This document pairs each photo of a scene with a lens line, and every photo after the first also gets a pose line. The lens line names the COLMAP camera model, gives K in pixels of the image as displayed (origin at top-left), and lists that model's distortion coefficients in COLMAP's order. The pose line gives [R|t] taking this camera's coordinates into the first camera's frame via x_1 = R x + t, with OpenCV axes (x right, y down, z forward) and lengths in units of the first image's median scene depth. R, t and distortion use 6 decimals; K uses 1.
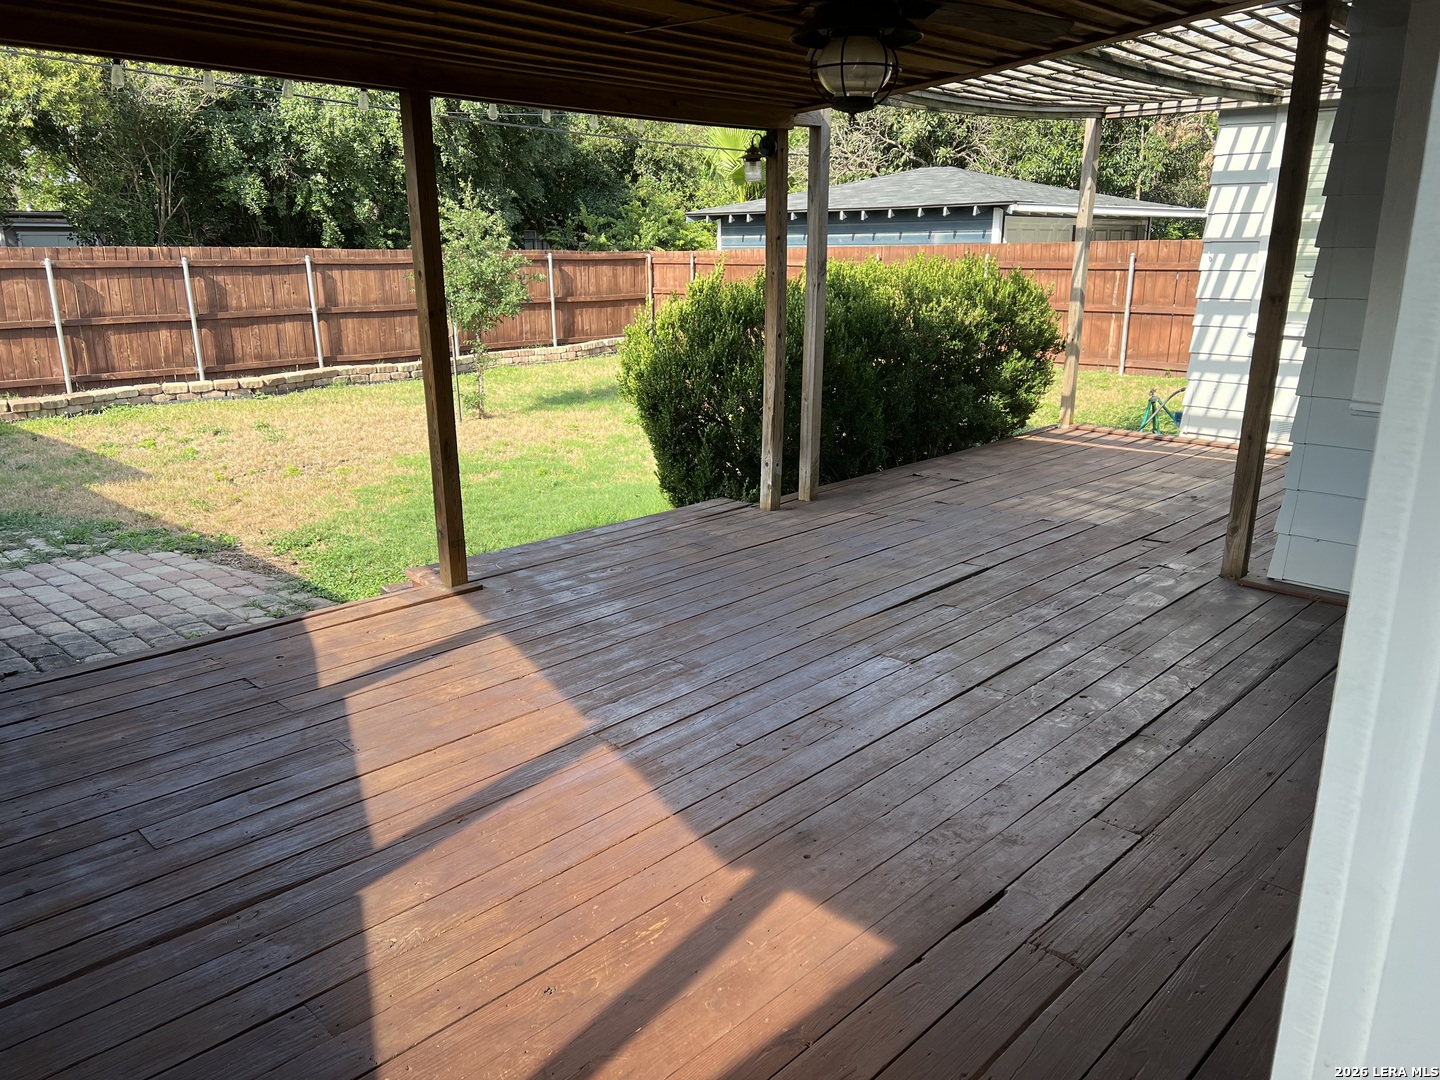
lens RADIAL K [[1071.4, 0, 718.4], [0, 1071.4, 543.8], [0, 0, 1]] dist [0.048832, -0.016669]
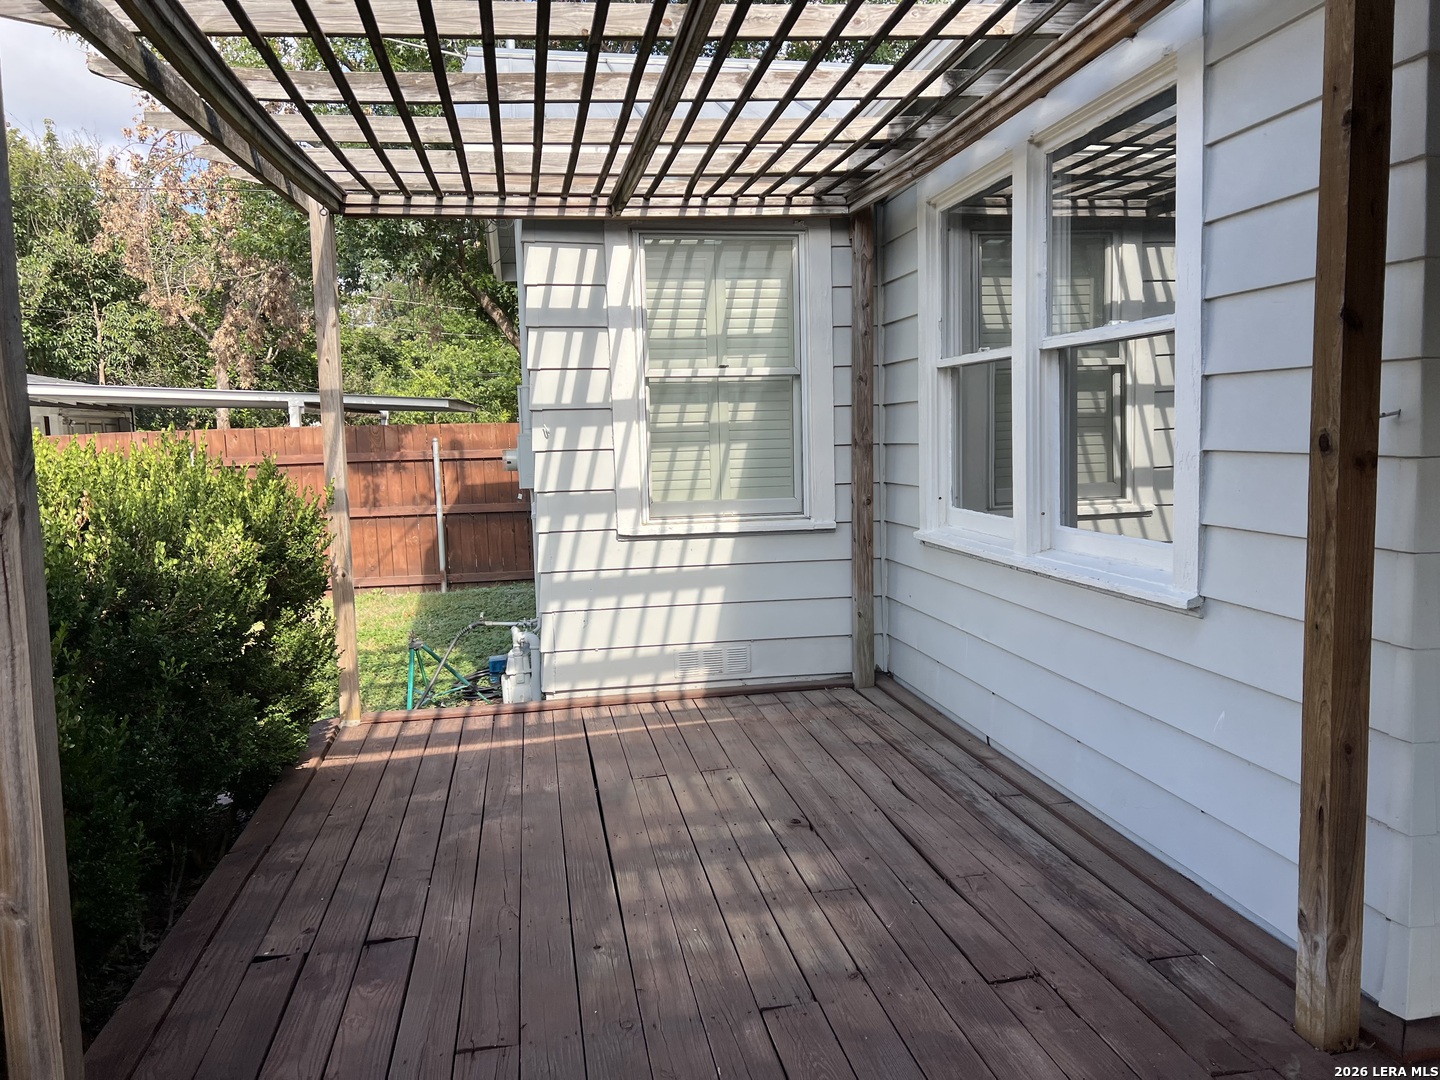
lens RADIAL K [[1071.4, 0, 723.2], [0, 1071.4, 547.5], [0, 0, 1]] dist [0.048832, -0.016669]
pose [[0.583256, -0.109561, 0.804866, -0.021843], [0.249488, 0.967130, -0.049146, -0.133513], [-0.773025, 0.229469, 0.591419, 0.530972]]
